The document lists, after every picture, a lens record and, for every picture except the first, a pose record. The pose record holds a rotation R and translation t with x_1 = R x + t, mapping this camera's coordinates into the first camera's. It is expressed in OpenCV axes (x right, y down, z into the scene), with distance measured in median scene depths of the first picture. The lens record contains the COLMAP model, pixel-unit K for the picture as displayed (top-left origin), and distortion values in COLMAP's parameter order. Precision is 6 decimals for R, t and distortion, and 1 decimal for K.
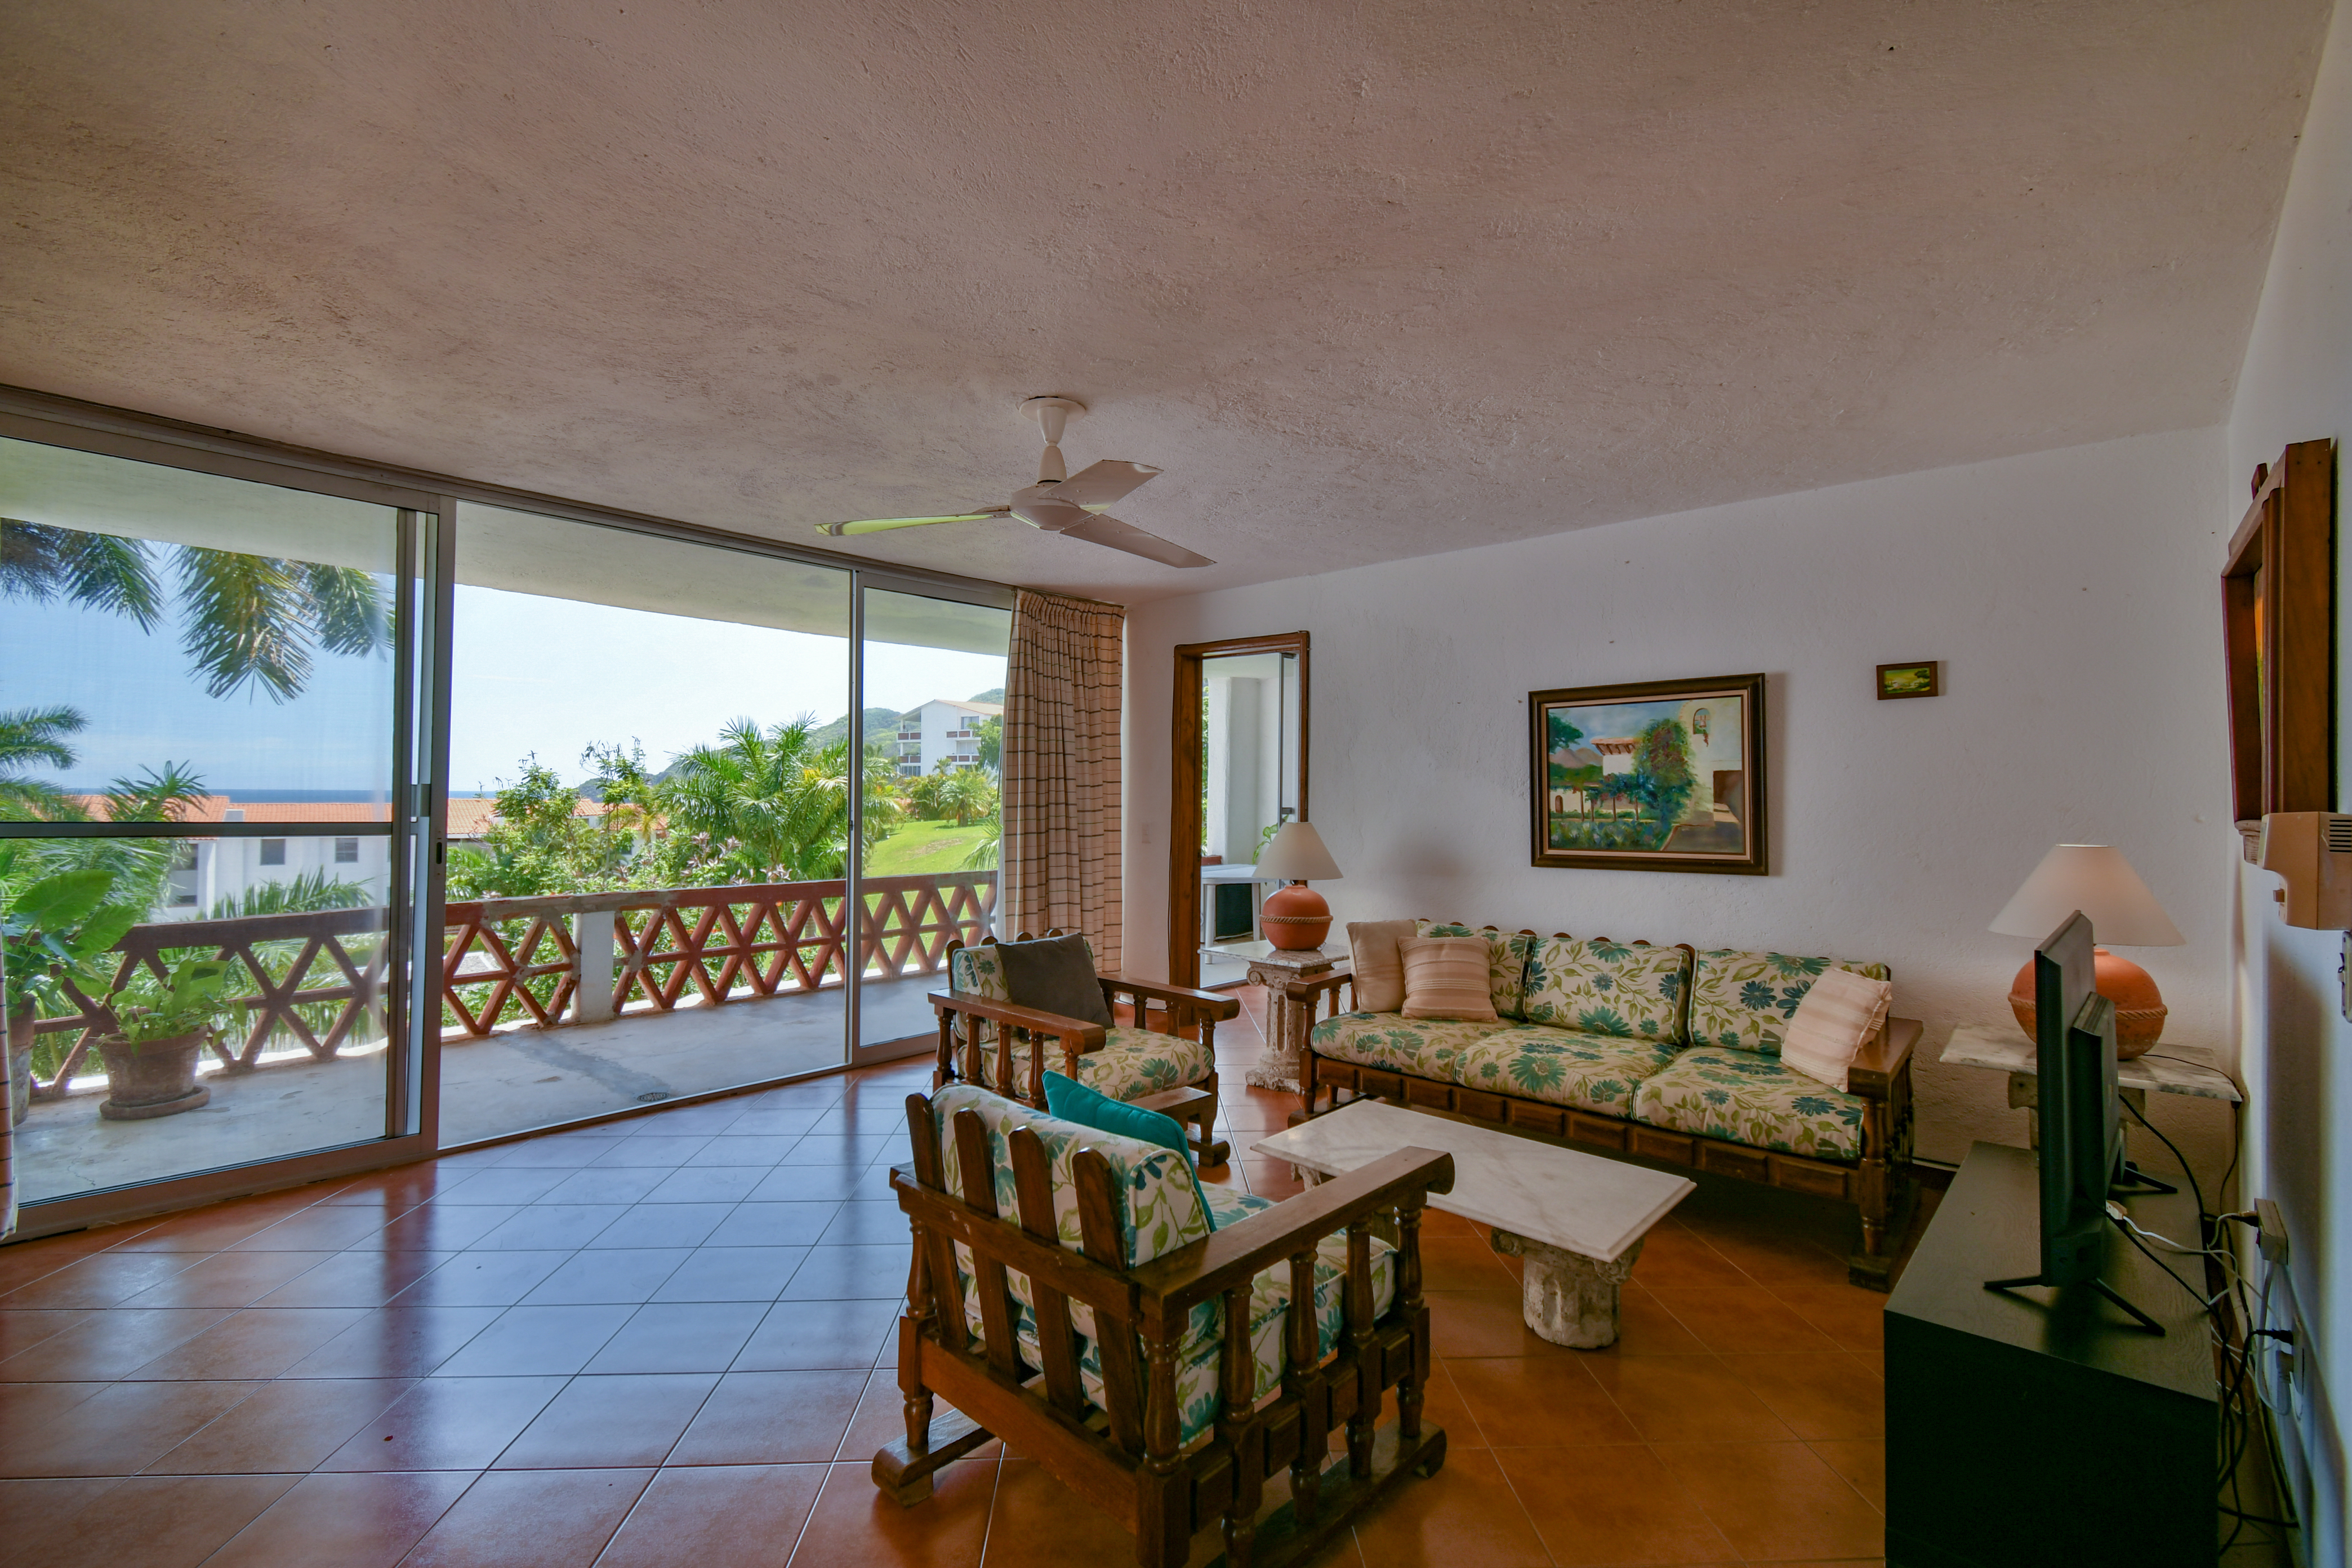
lens RADIAL K [[1026.8, 0, 1177.6], [0, 1026.8, 788.9], [0, 0, 1]] dist [0.001947, -0.001540]
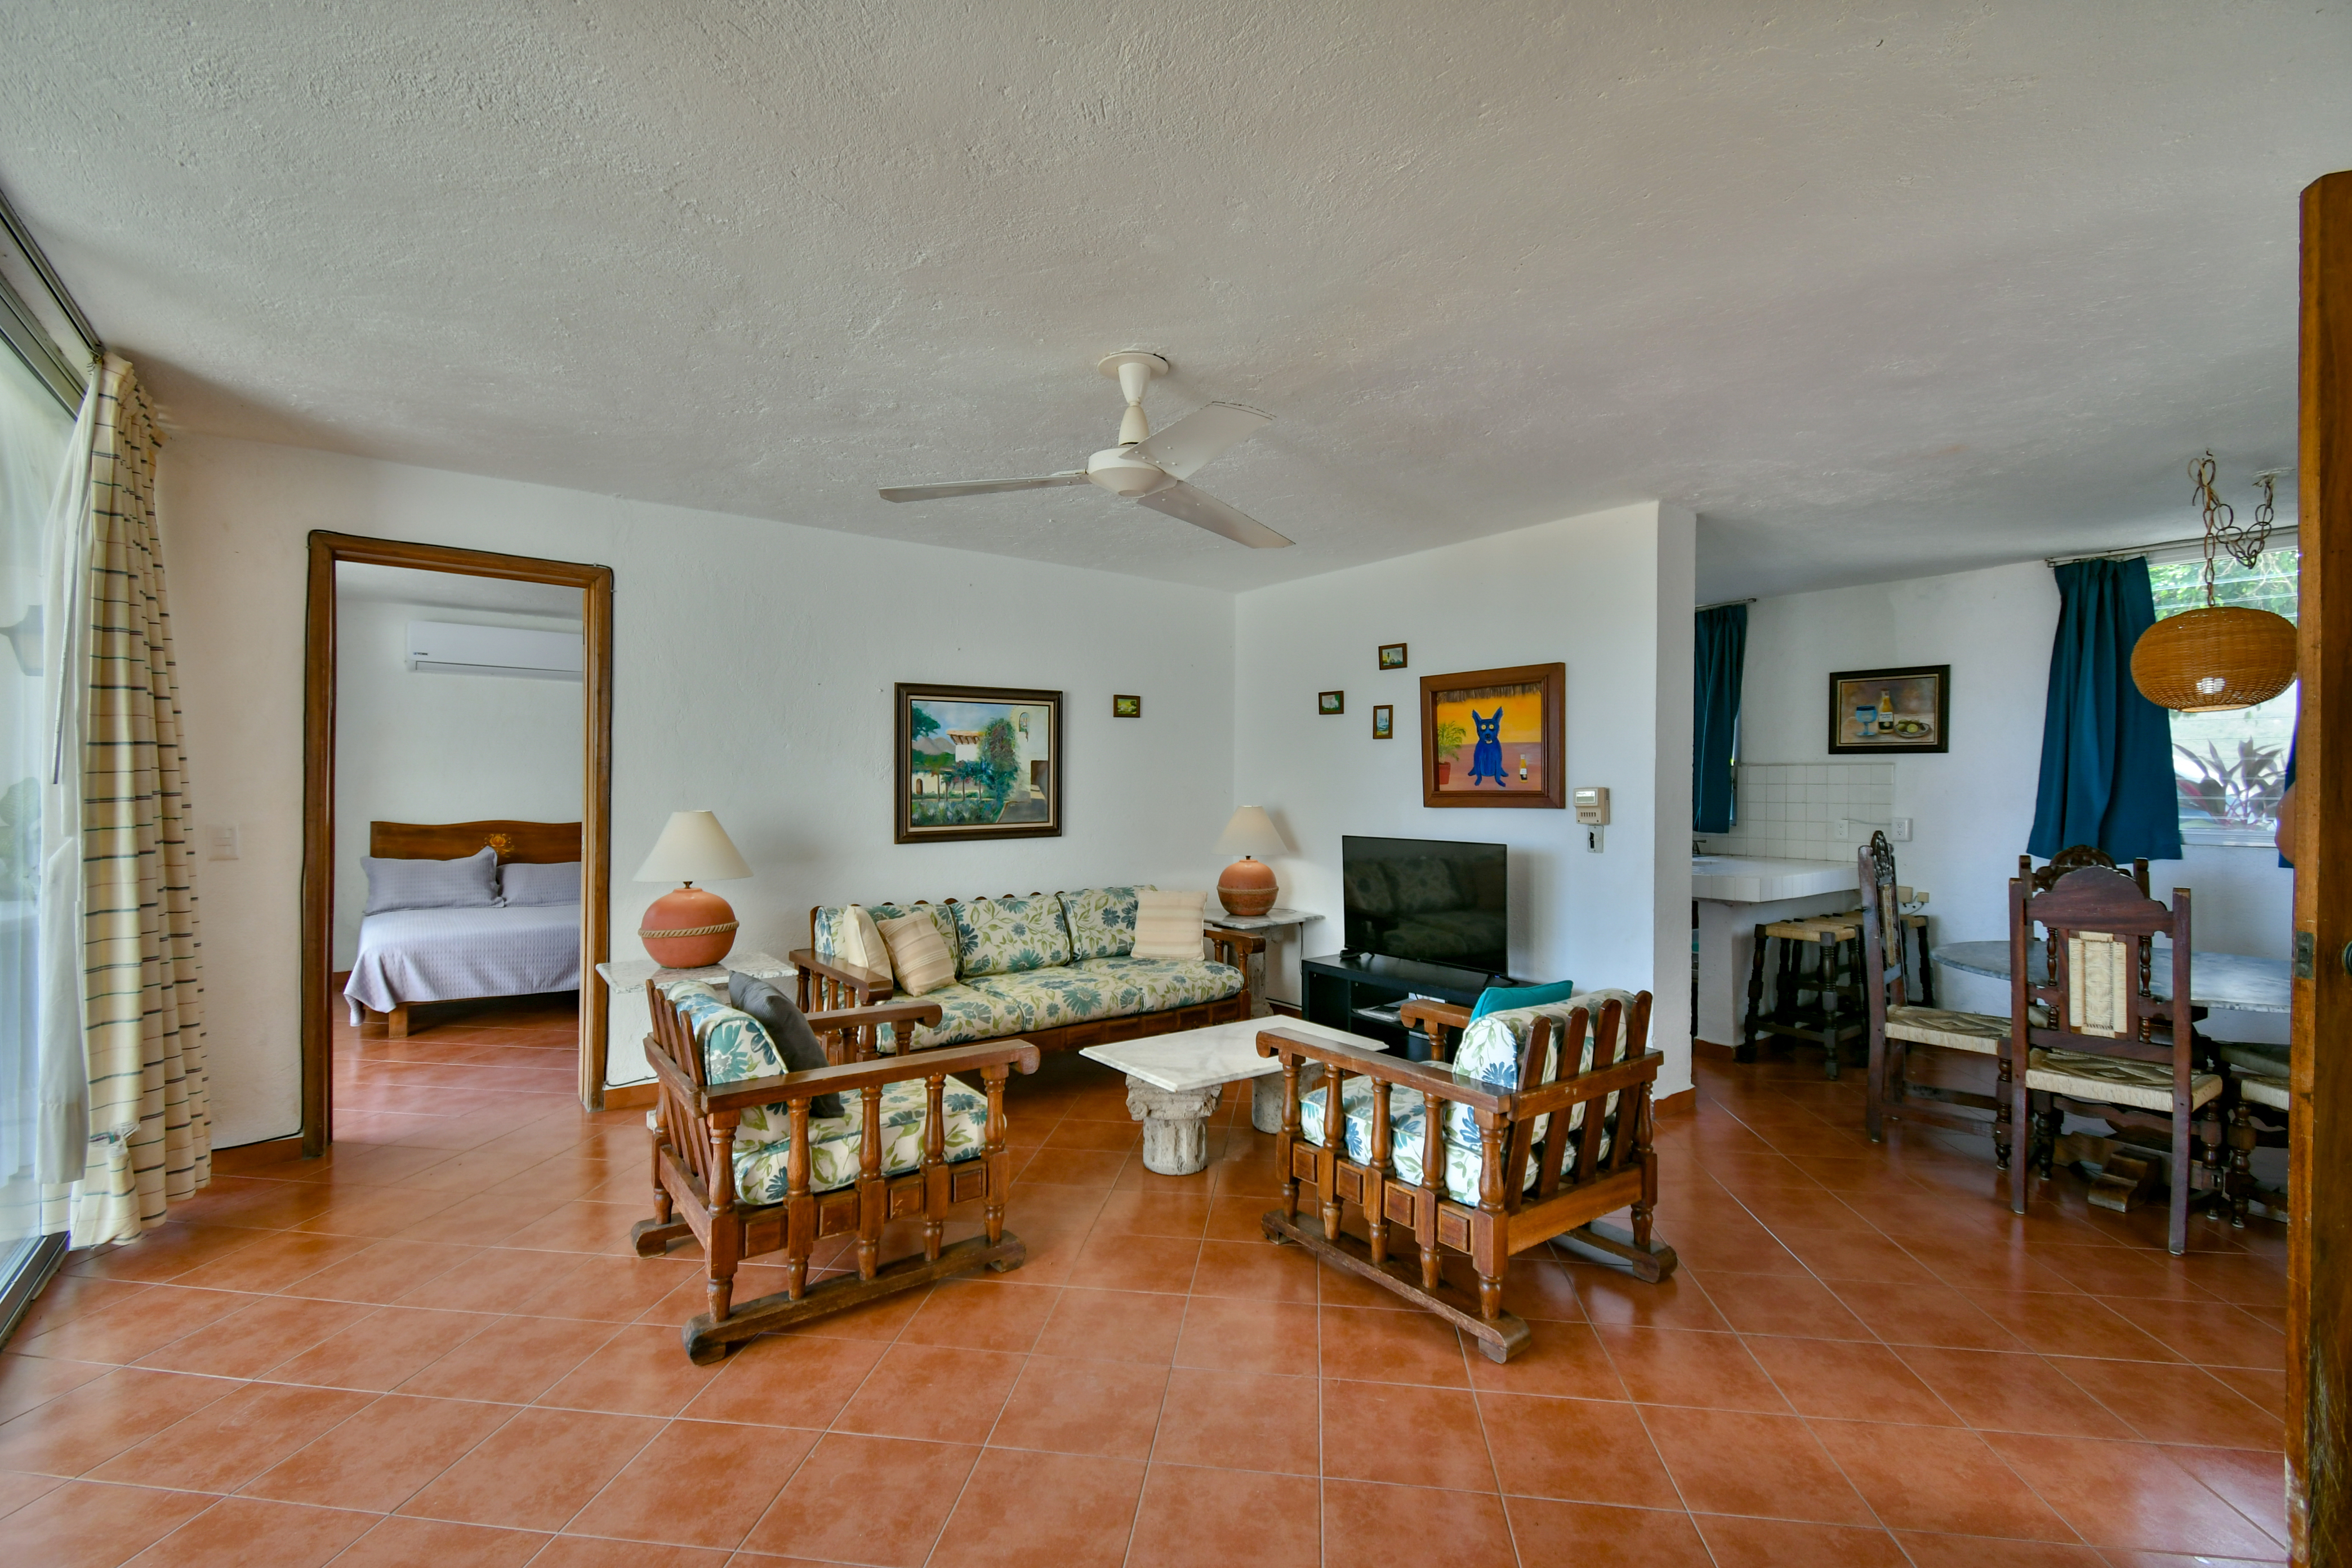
lens RADIAL K [[1029.4, 0, 1174.9], [0, 1029.4, 788.4], [0, 0, 1]] dist [0.000802, -0.001263]
pose [[0.183320, -0.009059, 0.983012, -0.750931], [-0.009932, 0.999889, 0.011067, 0.002121], [-0.983003, -0.011792, 0.183210, 0.574360]]
